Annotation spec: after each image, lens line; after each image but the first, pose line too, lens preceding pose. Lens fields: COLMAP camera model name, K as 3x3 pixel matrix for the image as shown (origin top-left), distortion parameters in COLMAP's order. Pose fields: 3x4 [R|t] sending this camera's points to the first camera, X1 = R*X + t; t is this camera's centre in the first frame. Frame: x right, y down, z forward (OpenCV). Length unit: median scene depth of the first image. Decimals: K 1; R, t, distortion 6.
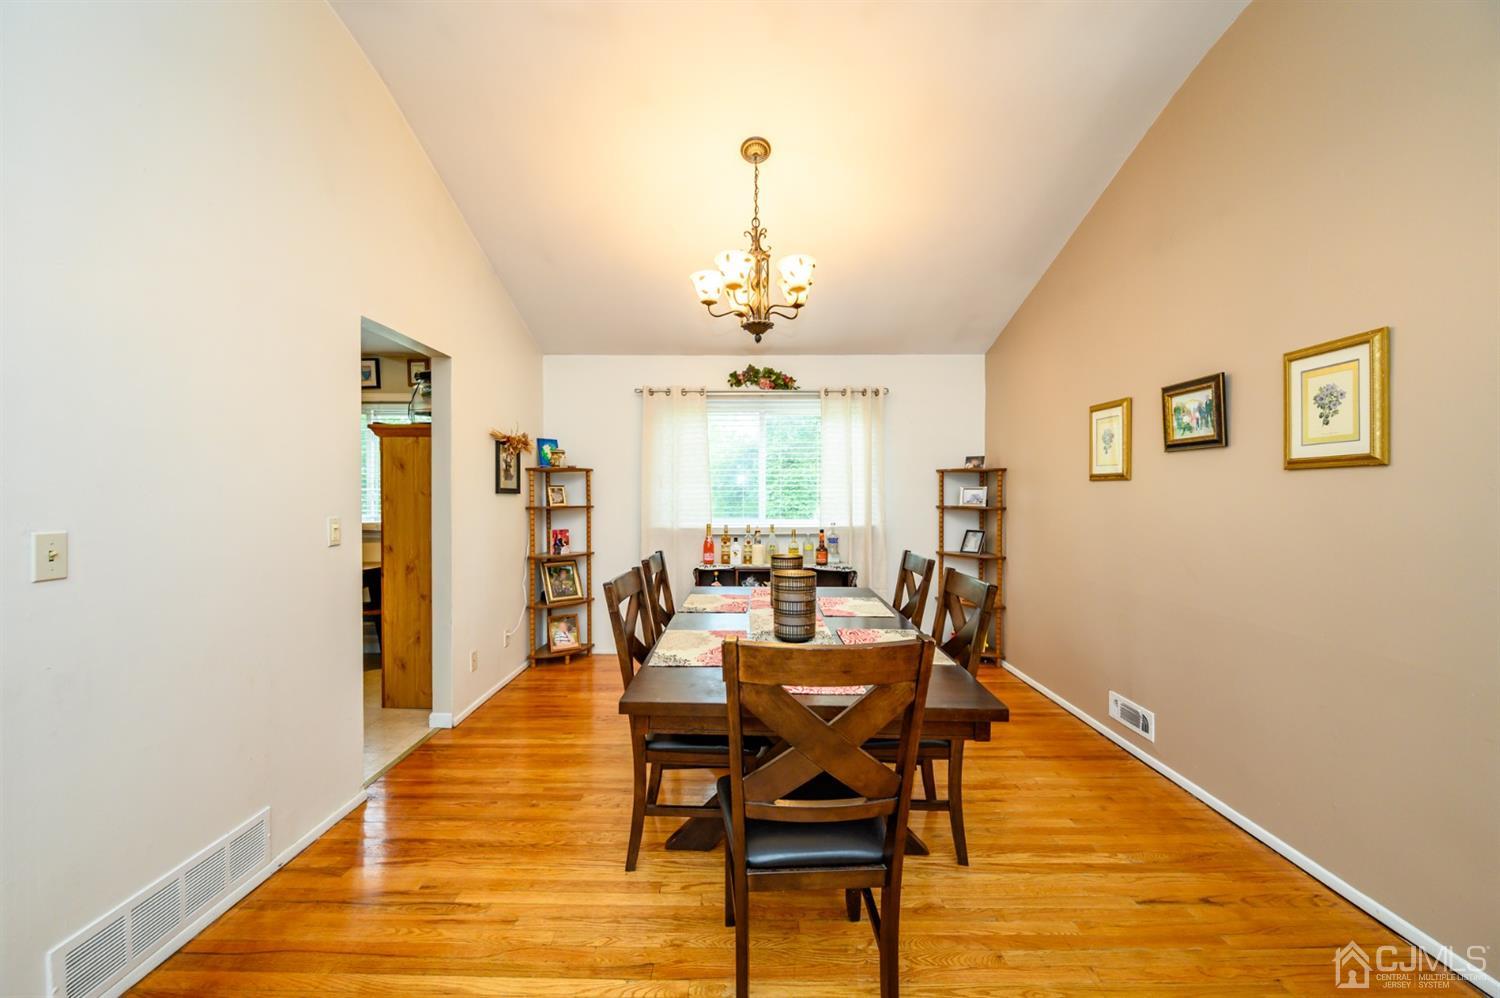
lens RADIAL K [[594.2, 0, 742.4], [0, 594.2, 499.0], [0, 0, 1]] dist [0.001932, -0.000188]
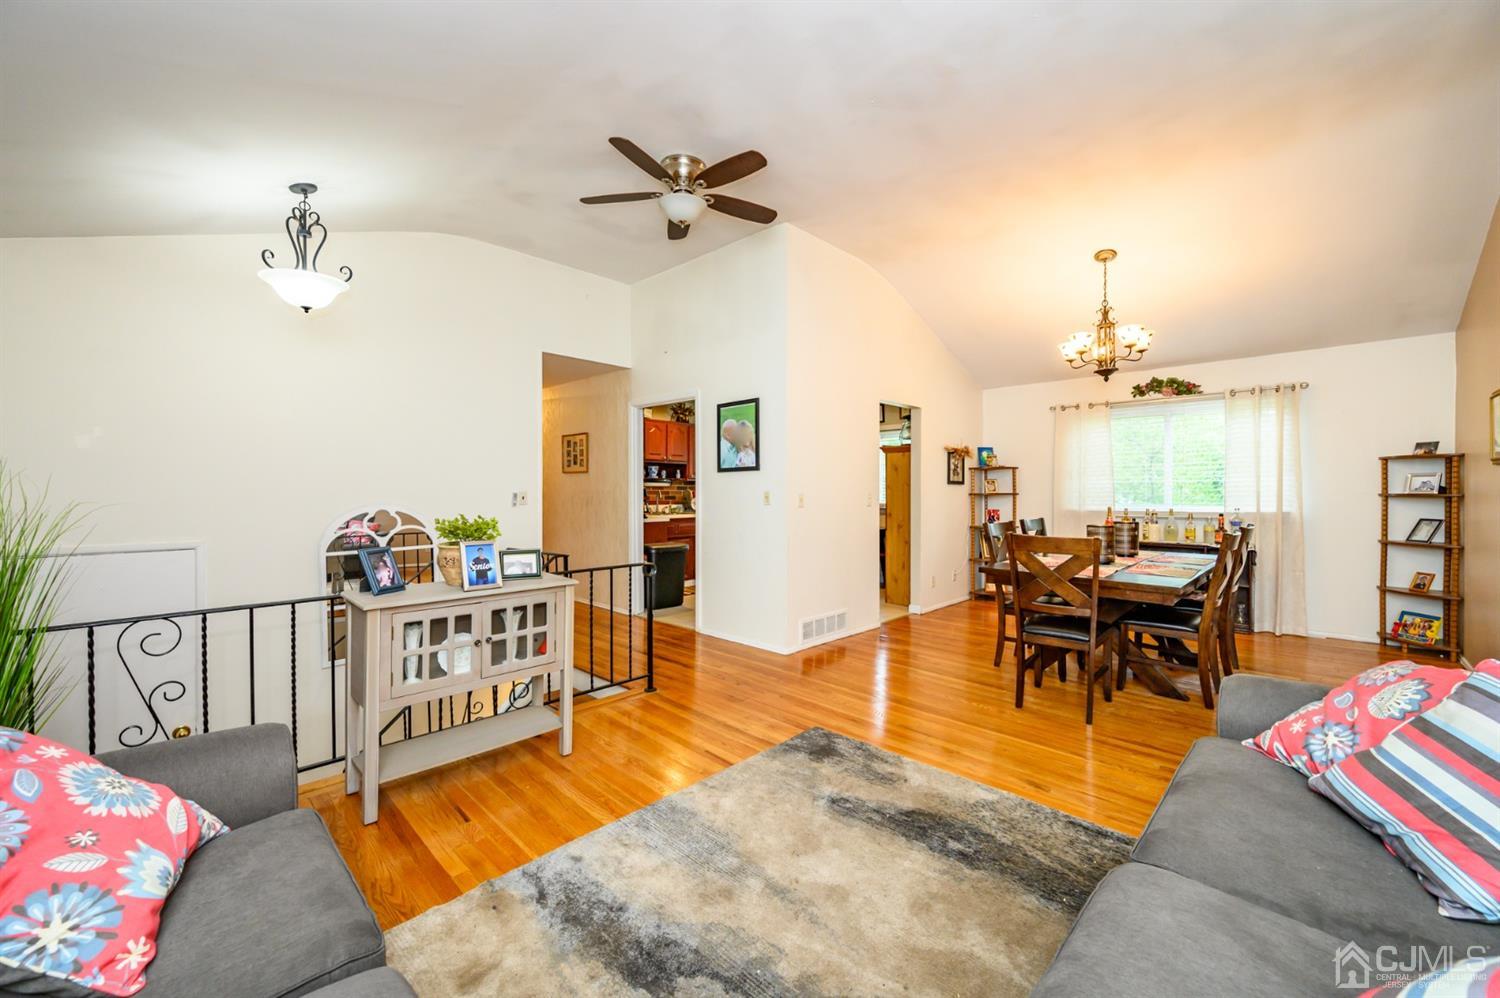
lens RADIAL K [[594.2, 0, 749.6], [0, 594.2, 496.3], [0, 0, 1]] dist [0.001932, -0.000188]
pose [[0.723339, 0.004399, -0.690479, 0.281542], [-0.005929, 0.999982, 0.000159, 0.024273], [0.690467, 0.003979, 0.723353, -0.490604]]
